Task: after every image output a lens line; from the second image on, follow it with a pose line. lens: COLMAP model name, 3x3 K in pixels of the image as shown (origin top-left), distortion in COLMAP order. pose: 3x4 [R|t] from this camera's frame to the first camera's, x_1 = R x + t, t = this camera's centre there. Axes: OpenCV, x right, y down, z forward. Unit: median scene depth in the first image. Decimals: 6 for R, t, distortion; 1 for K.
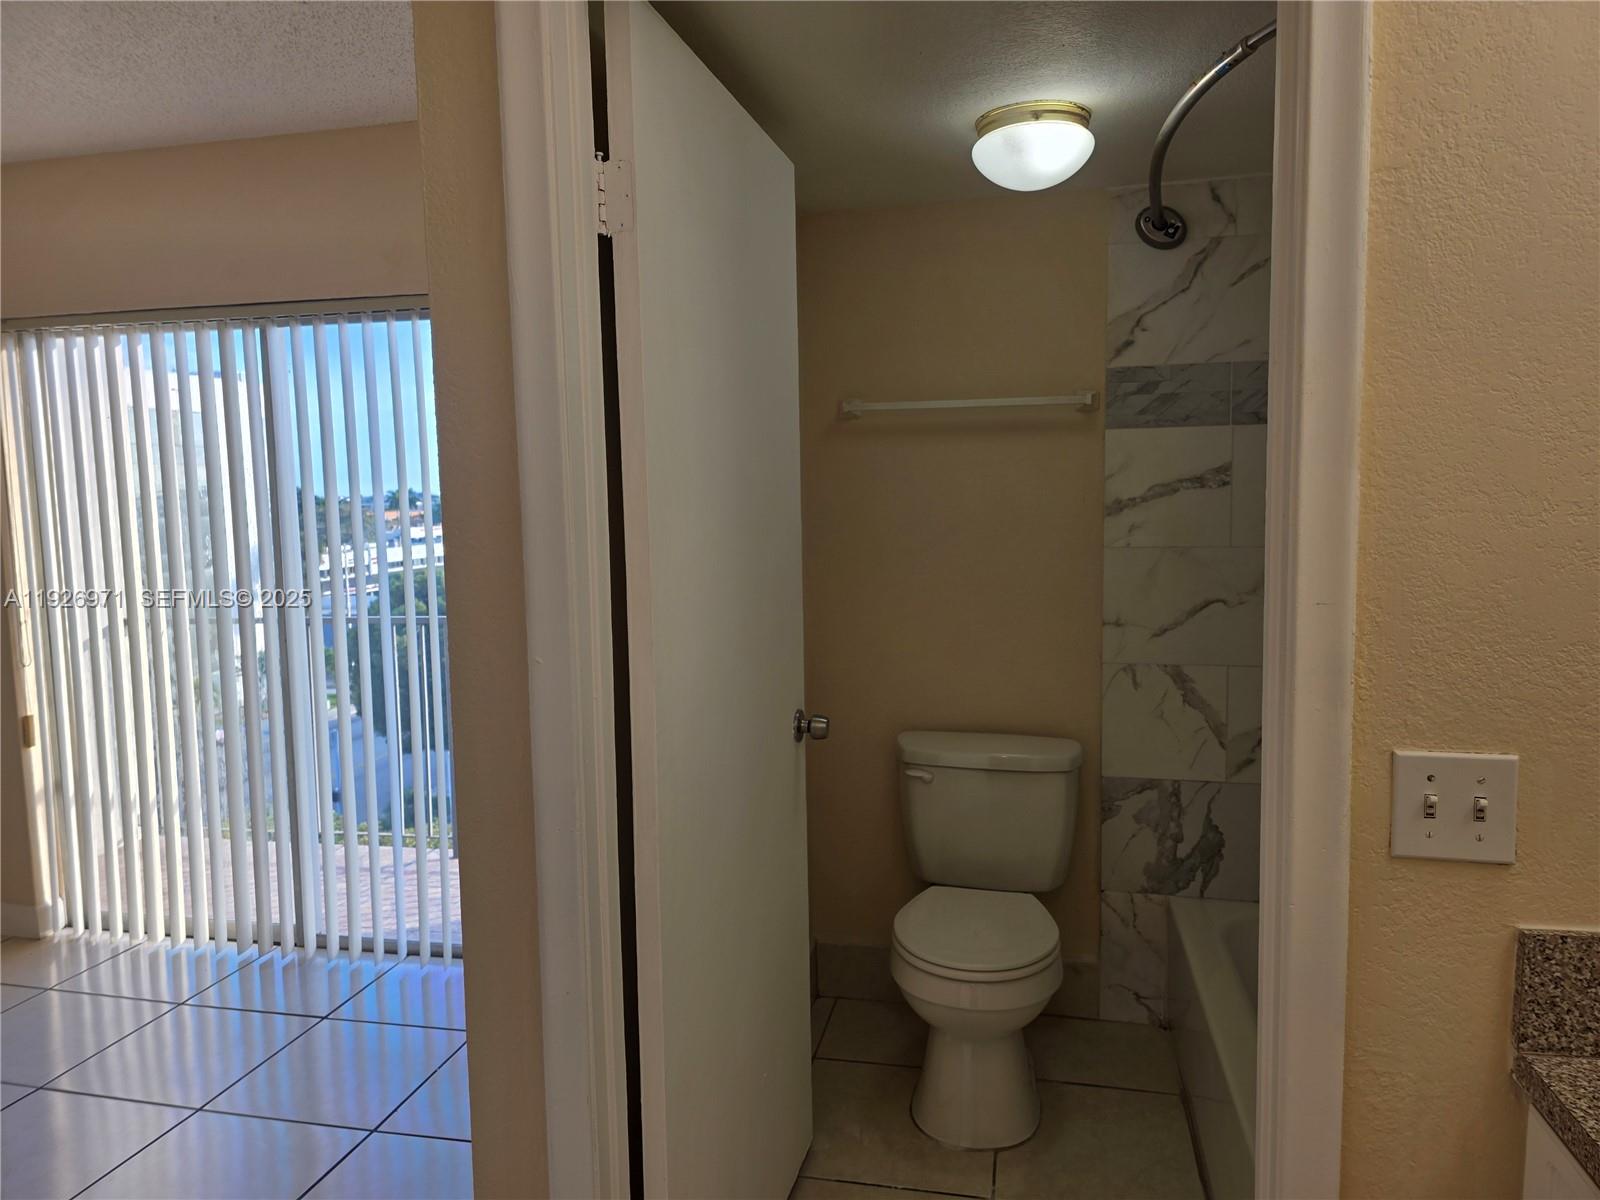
lens RADIAL K [[1072.9, 0, 826.3], [0, 1072.9, 583.0], [0, 0, 1]] dist [0.085968, -0.086801]
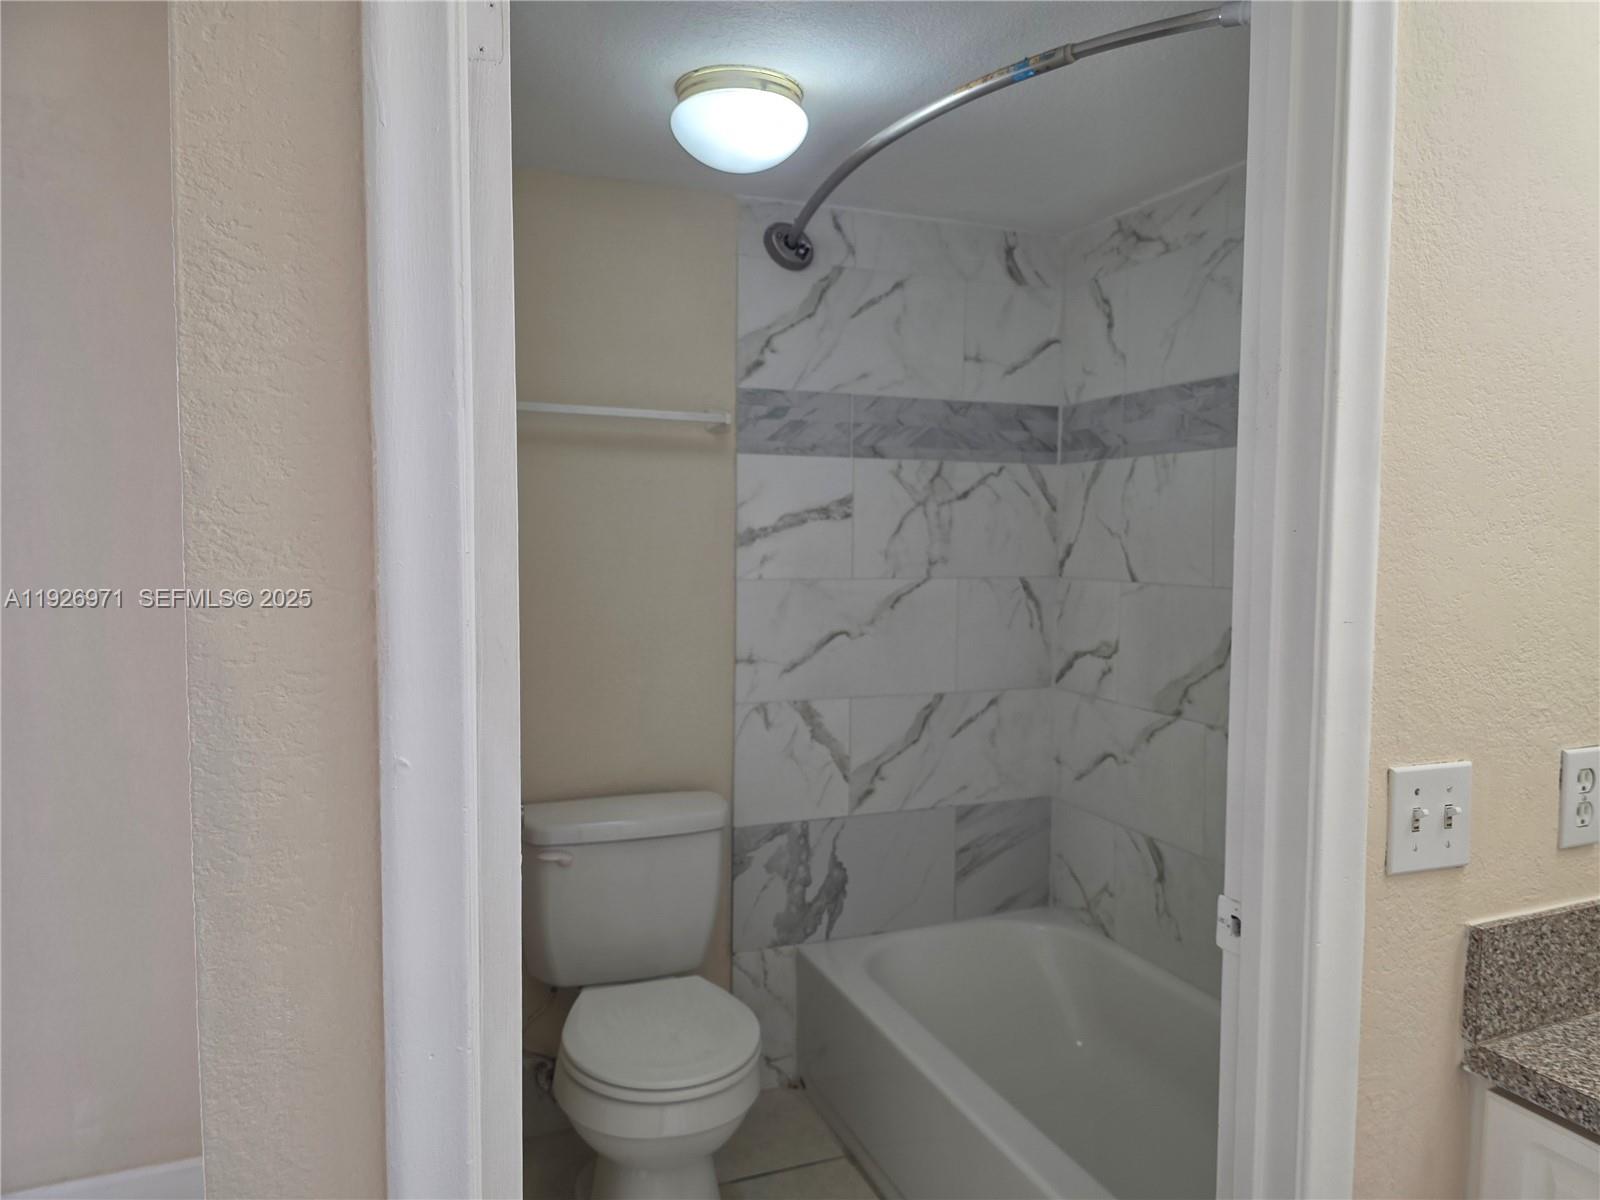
lens RADIAL K [[1072.9, 0, 800.4], [0, 1072.9, 591.3], [0, 0, 1]] dist [0.085968, -0.086801]
pose [[0.834426, -0.011566, 0.550999, -0.210999], [0.029029, 0.999314, -0.022985, -0.000251], [-0.550356, 0.035174, 0.834189, 0.203168]]
